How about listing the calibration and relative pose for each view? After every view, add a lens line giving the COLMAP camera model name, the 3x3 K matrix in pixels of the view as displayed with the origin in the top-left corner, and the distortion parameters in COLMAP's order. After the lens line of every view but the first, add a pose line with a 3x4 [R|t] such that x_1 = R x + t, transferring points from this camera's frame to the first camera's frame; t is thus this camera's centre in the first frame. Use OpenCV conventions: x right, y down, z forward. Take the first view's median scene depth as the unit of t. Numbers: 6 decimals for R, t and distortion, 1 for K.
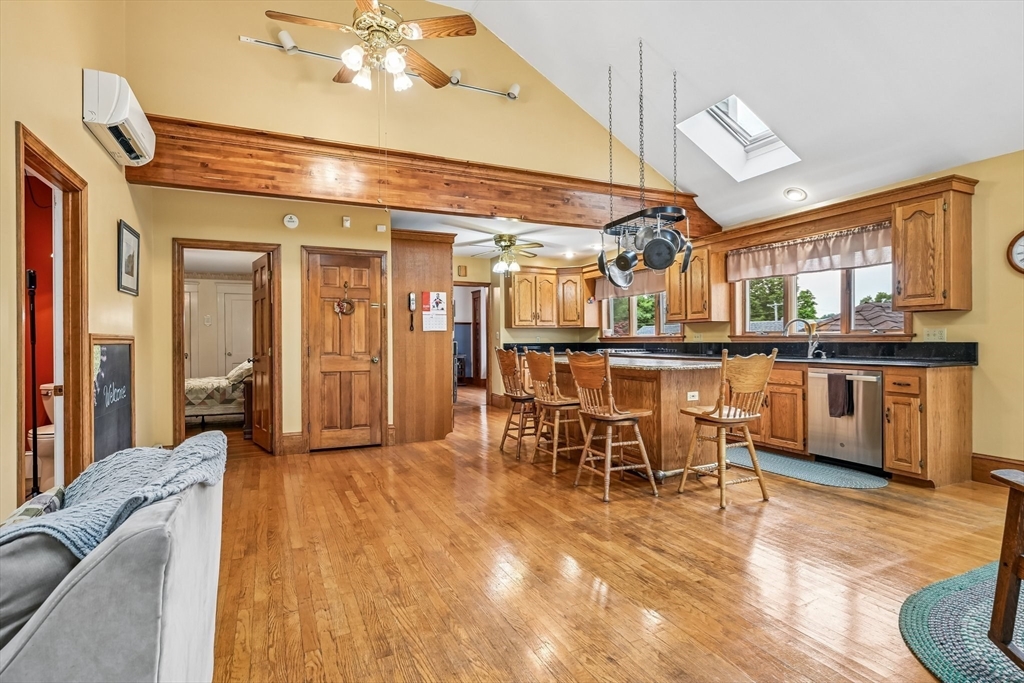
lens RADIAL K [[525.4, 0, 508.9], [0, 525.4, 339.8], [0, 0, 1]] dist [-0.002896, -0.000585]
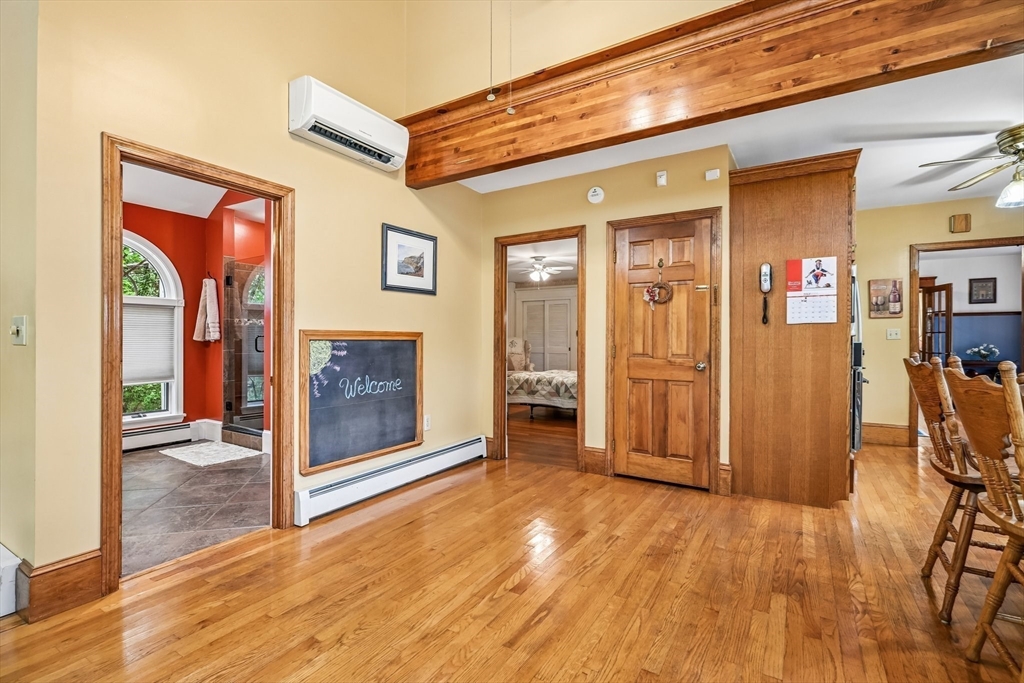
lens RADIAL K [[457.8, 0, 518.9], [0, 457.8, 340.8], [0, 0, 1]] dist [-0.000598, -0.001257]
pose [[0.542170, 0.011008, -0.840196, 0.127787], [-0.005404, 0.999939, 0.009614, -0.000269], [0.840251, -0.000672, 0.542197, 0.481359]]
